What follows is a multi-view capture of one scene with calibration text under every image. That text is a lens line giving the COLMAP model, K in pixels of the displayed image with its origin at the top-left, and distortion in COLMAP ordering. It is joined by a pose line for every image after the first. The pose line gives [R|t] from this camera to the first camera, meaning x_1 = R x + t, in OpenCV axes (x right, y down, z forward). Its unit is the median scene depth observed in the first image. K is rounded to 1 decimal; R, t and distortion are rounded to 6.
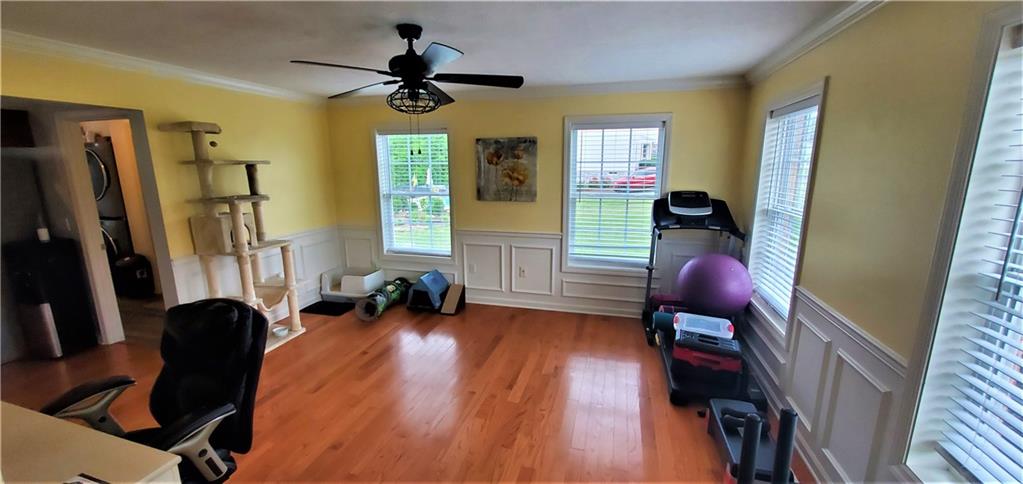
lens RADIAL K [[400.8, 0, 511.3], [0, 400.8, 244.0], [0, 0, 1]] dist [-0.000604, -0.000257]
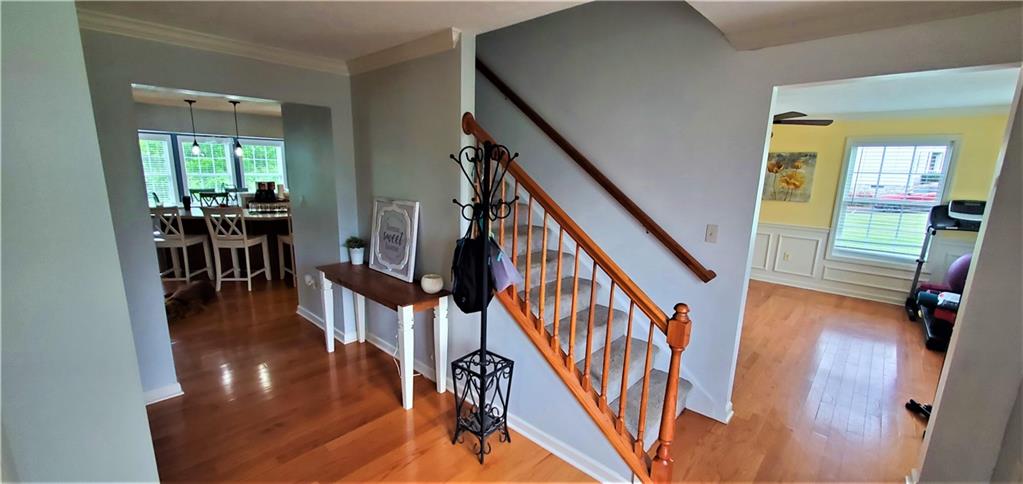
lens RADIAL K [[400.8, 0, 510.0], [0, 400.8, 246.6], [0, 0, 1]] dist [-0.000604, -0.000257]
pose [[0.882945, 0.117316, -0.454582, -0.189972], [-0.119560, 0.992539, 0.023924, 0.123964], [0.453997, 0.033226, 0.890383, -0.598535]]
